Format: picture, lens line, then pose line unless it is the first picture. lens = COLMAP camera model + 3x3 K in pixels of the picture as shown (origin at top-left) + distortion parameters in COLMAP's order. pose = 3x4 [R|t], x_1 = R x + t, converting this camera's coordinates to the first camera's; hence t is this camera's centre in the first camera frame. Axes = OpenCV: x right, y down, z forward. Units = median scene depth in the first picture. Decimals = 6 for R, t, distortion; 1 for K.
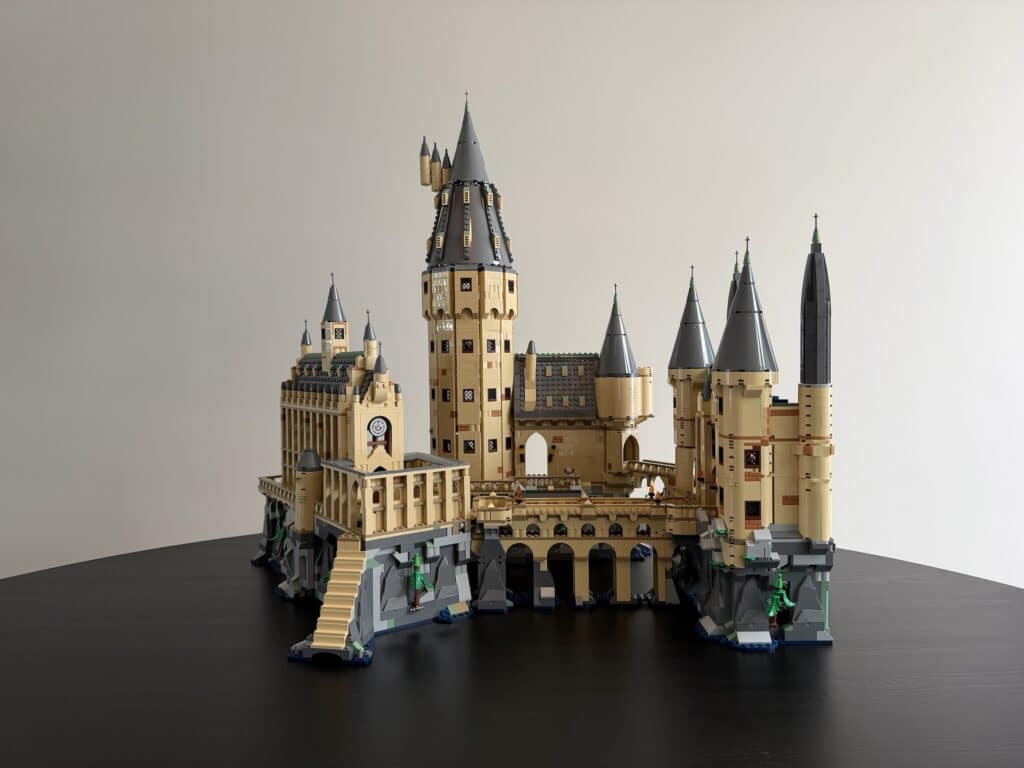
lens RADIAL K [[721.1, 0, 512.2], [0, 721.1, 387.3], [0, 0, 1]] dist [0.154723, -0.368740]
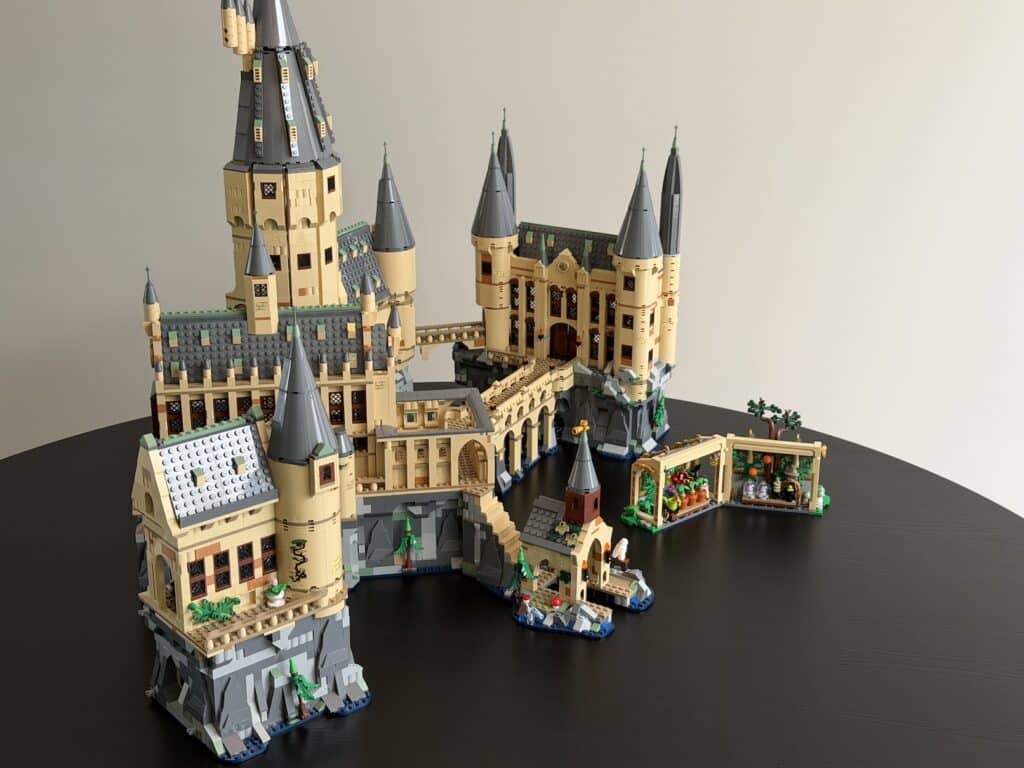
lens RADIAL K [[1443.5, 0, 513.1], [0, 1443.5, 389.9], [0, 0, 1]] dist [0.153673, -0.314515]
pose [[0.470442, -0.310913, 0.825844, -1.401336], [0.024024, 0.940039, 0.340220, -0.477840], [-0.882104, -0.140214, 0.449703, 0.026939]]
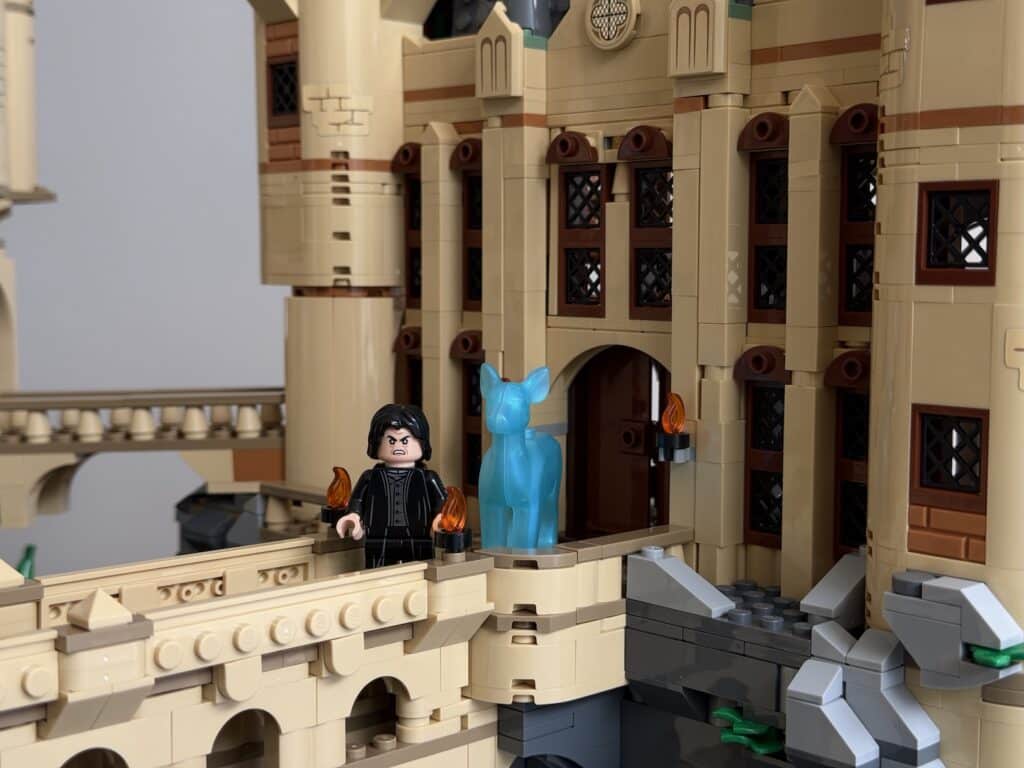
lens RADIAL K [[1476.2, 0, 510.3], [0, 1476.2, 388.3], [0, 0, 1]] dist [0.124681, -0.121478]
pose [[0.715917, -0.042104, 0.696915, -0.036136], [0.011564, 0.998758, 0.048460, 0.083280], [-0.698089, -0.026635, 0.715515, 0.598514]]
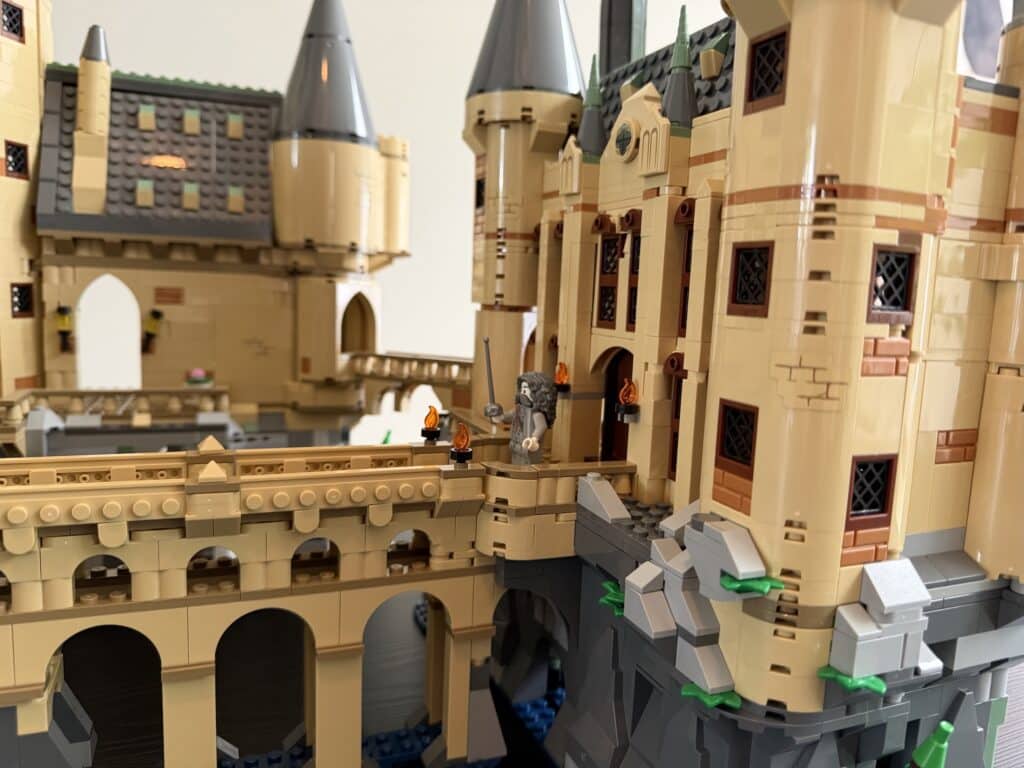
lens RADIAL K [[753.7, 0, 514.9], [0, 753.7, 388.4], [0, 0, 1]] dist [0.000578, -0.042328]
pose [[0.923361, 0.000345, 0.383932, 0.083137], [-0.038230, 0.995112, 0.091049, 0.081624], [-0.382024, -0.098749, 0.918861, 0.581141]]
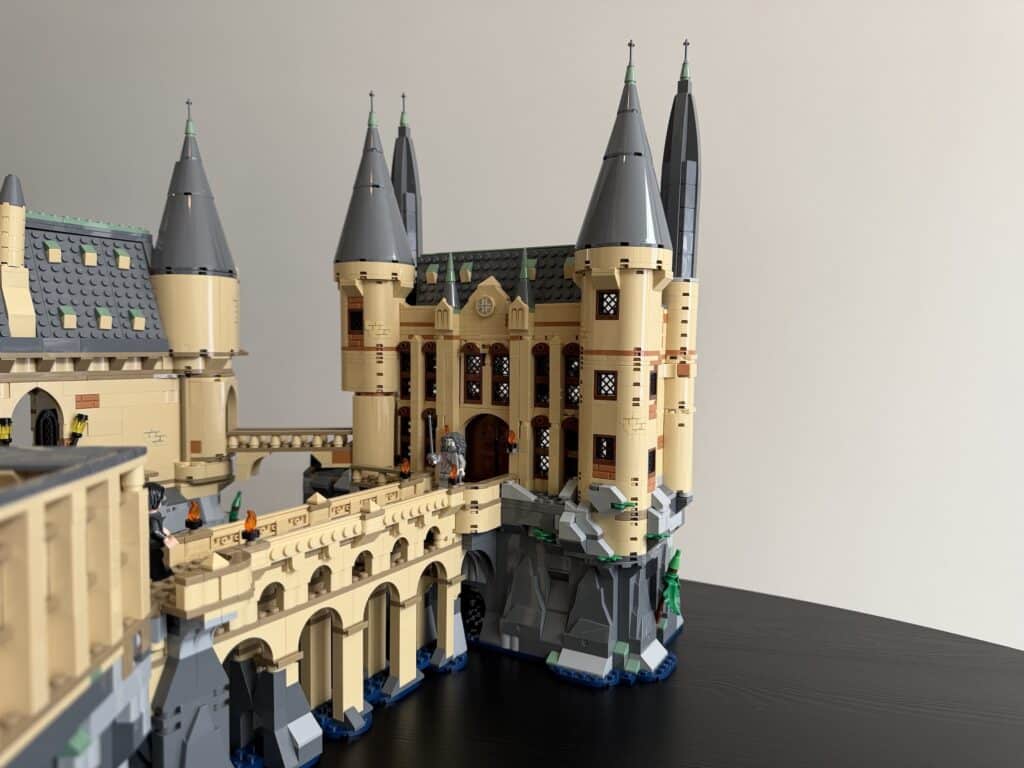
lens RADIAL K [[721.1, 0, 512.2], [0, 721.1, 387.3], [0, 0, 1]] dist [0.154723, -0.368740]
pose [[0.493815, -0.029126, 0.869079, -0.214463], [0.014912, 0.999576, 0.025027, 0.058257], [-0.869439, 0.000601, 0.494040, 0.562076]]
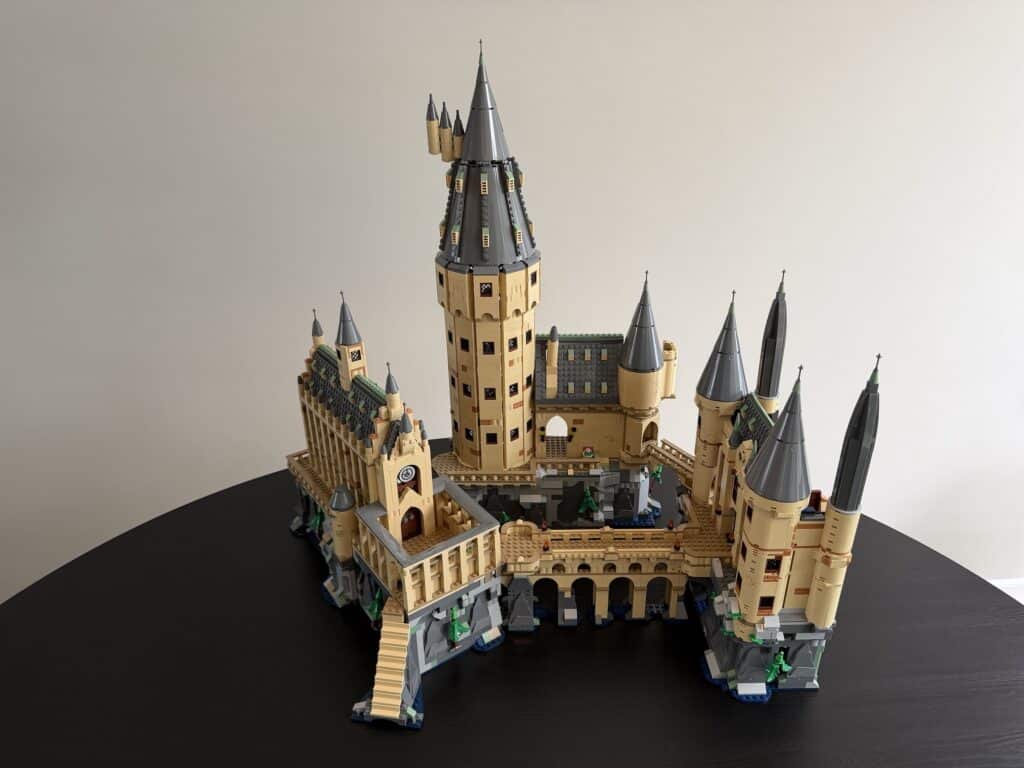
lens RADIAL K [[721.1, 0, 512.2], [0, 721.1, 387.3], [0, 0, 1]] dist [0.154723, -0.368740]
pose [[0.999950, -0.007638, 0.006391, -0.036994], [0.004283, 0.909139, 0.416471, -0.411355], [-0.008992, -0.416423, 0.909126, 0.108008]]
